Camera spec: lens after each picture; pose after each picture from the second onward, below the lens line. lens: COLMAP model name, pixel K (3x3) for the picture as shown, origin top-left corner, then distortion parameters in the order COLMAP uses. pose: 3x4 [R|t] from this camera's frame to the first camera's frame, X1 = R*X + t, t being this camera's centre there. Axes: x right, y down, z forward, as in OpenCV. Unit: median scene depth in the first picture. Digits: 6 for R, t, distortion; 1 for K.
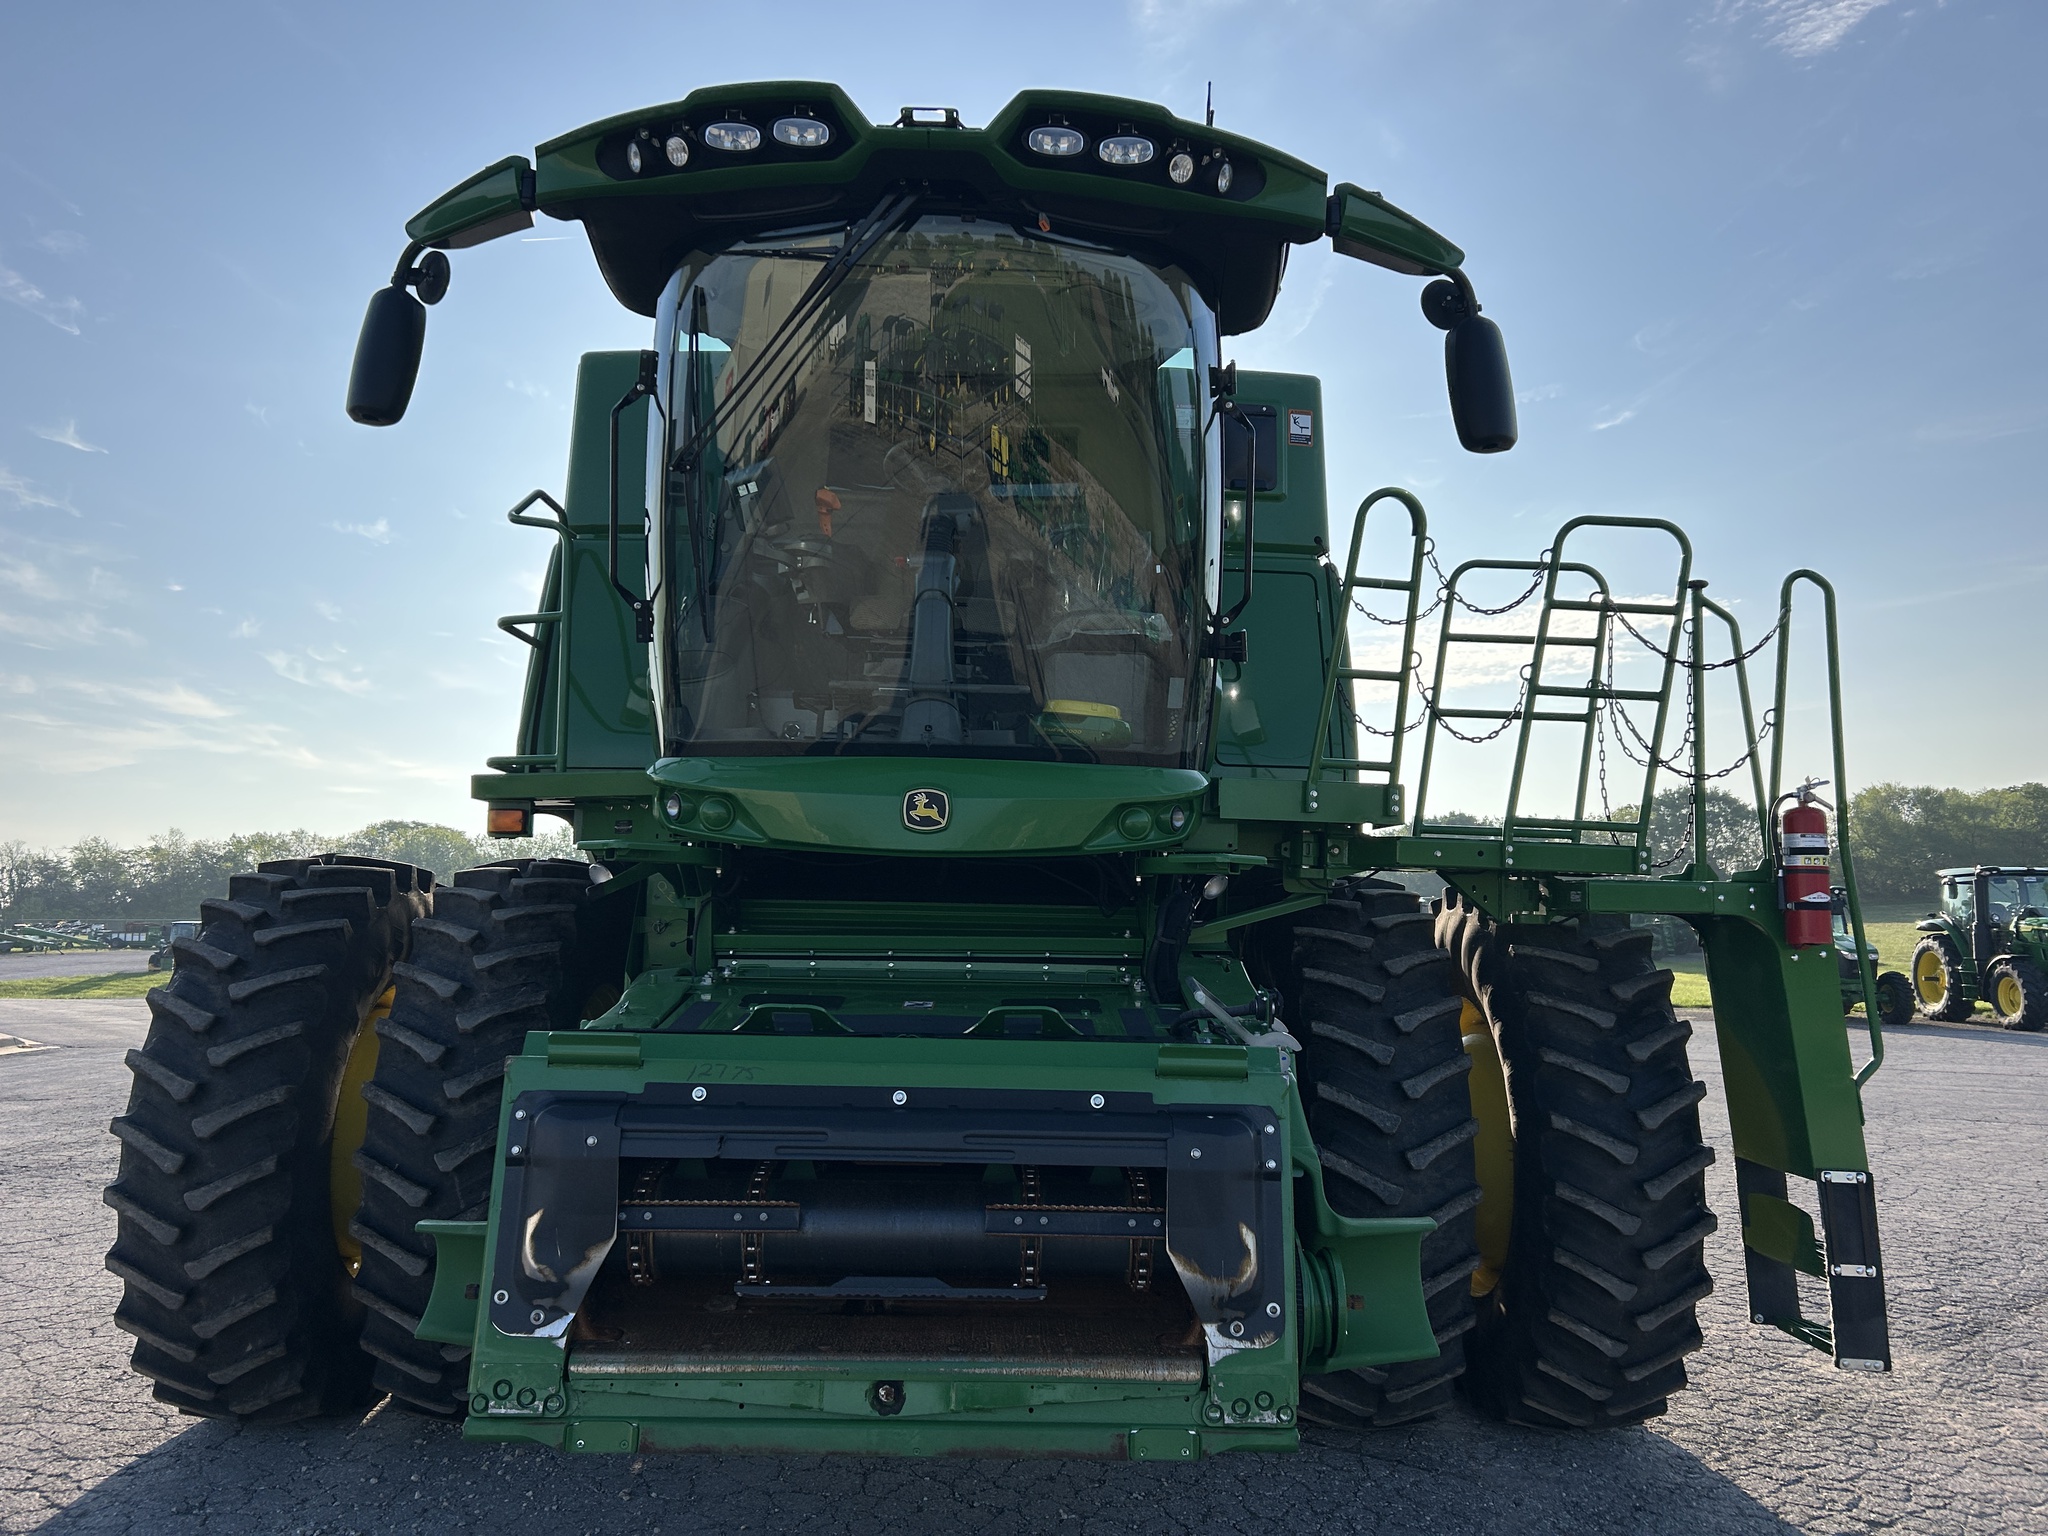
lens RADIAL K [[1656.6, 0, 1024.7], [0, 1656.6, 794.9], [0, 0, 1]] dist [0.178516, -0.171761]
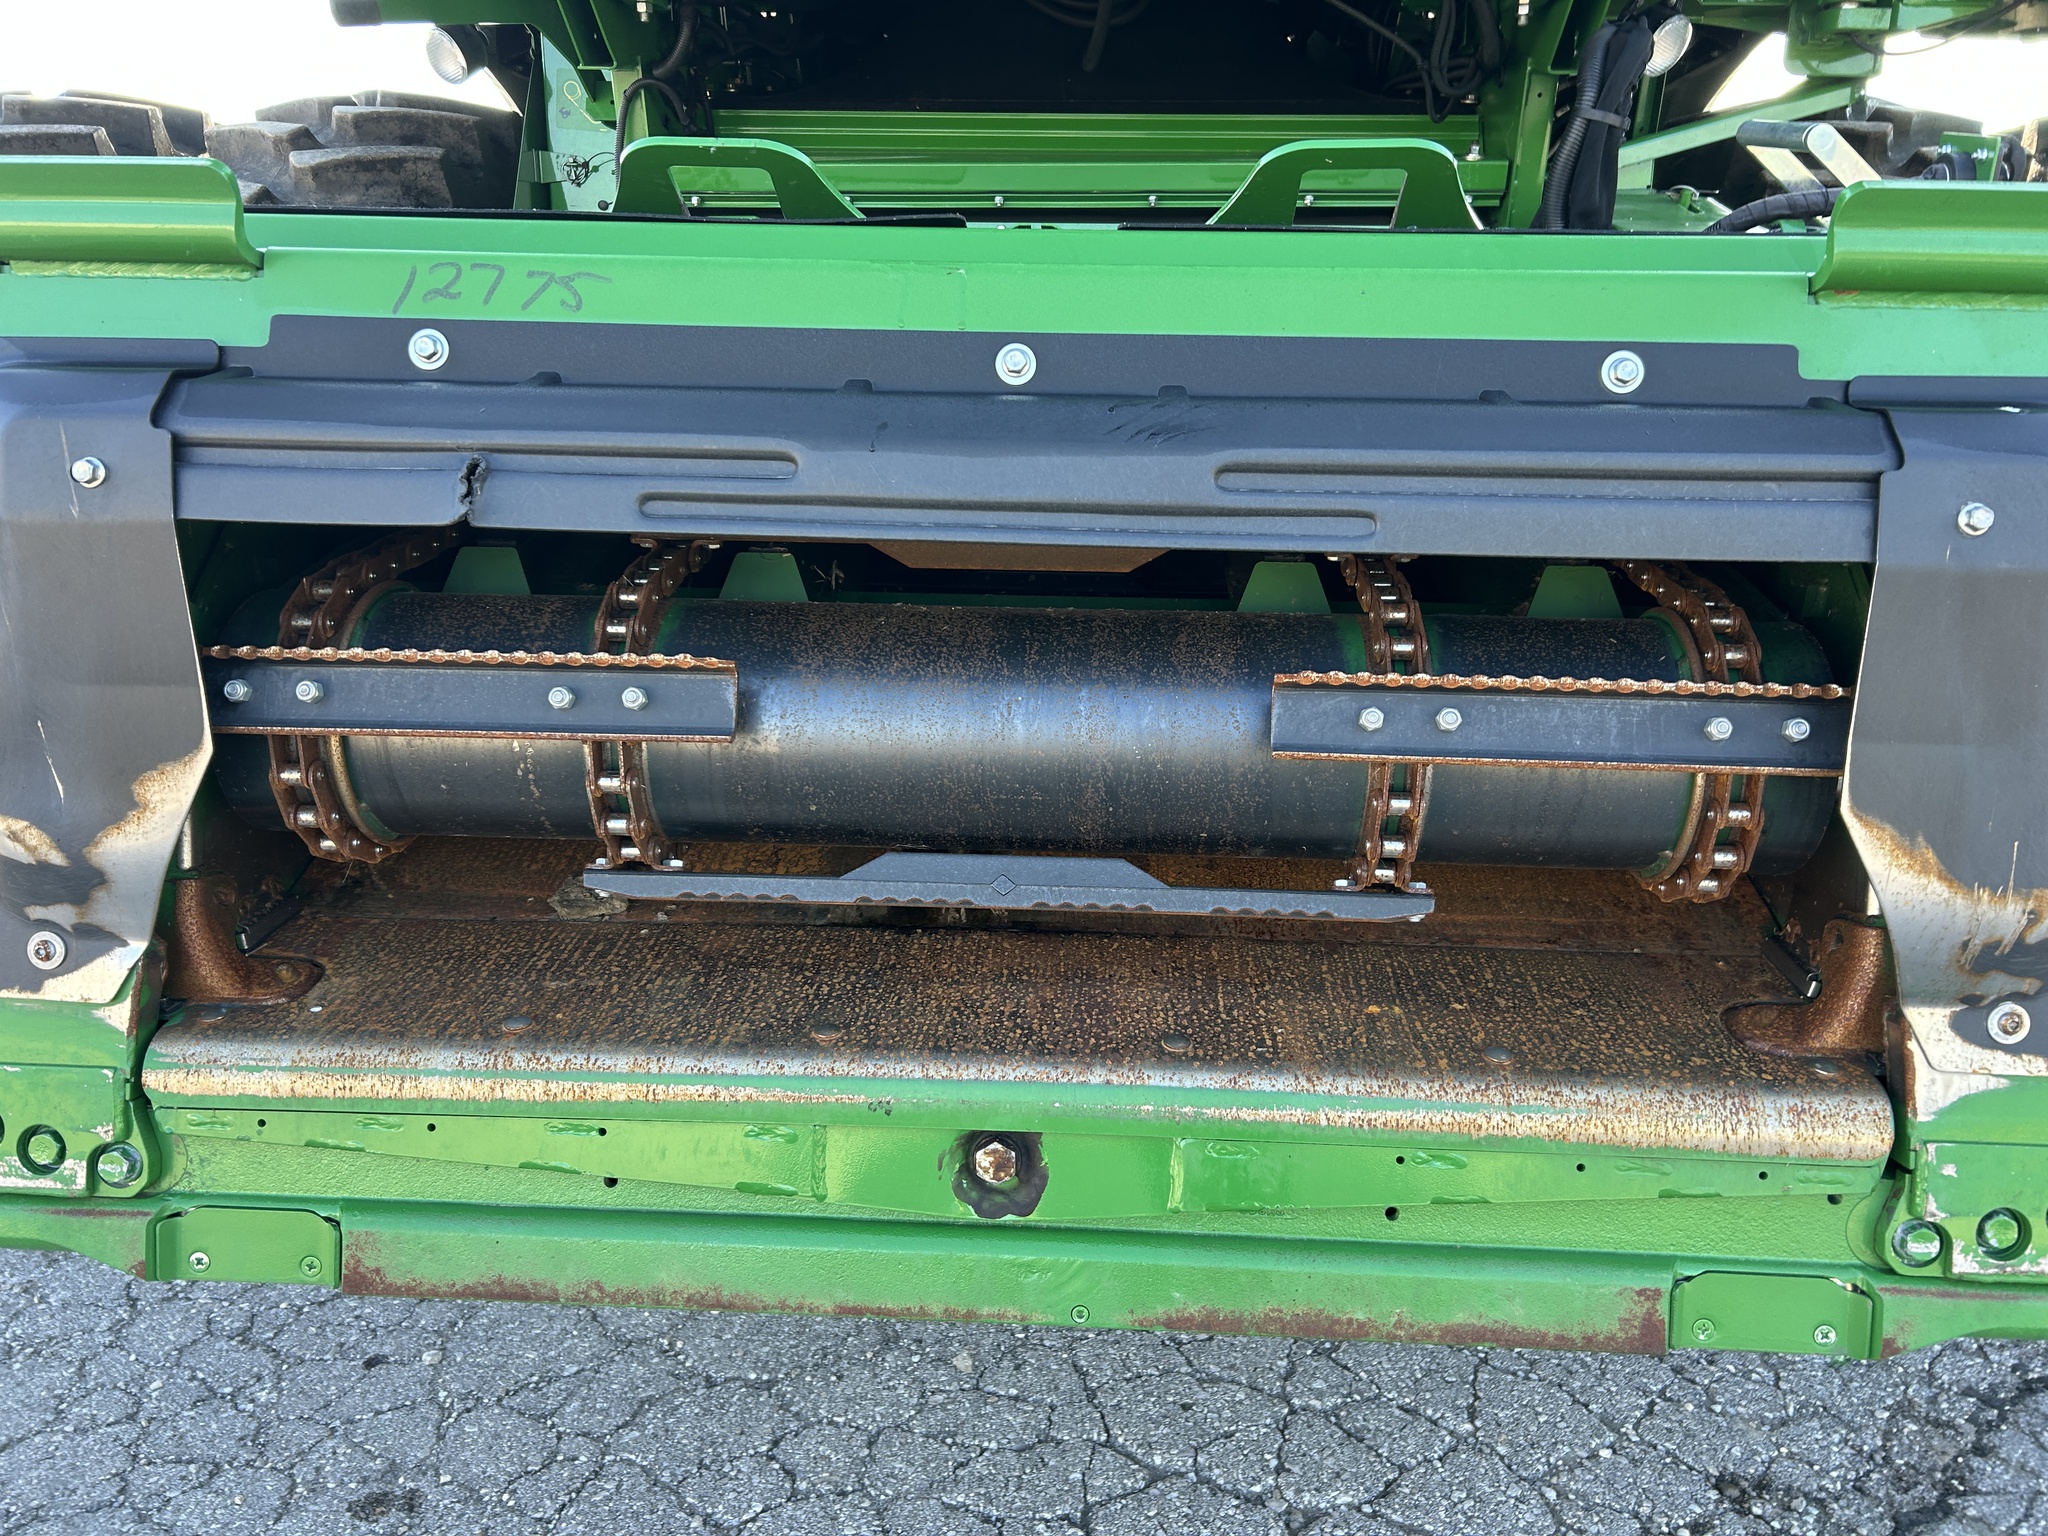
lens RADIAL K [[1540.7, 0, 1024.0], [0, 1540.7, 768.0], [0, 0, 1]] dist [0.001375, -0.192048]
pose [[0.996965, 0.010709, -0.077110, -0.050886], [0.012477, 0.955708, 0.294051, 0.174382], [0.076844, -0.294120, 0.952674, 0.707489]]
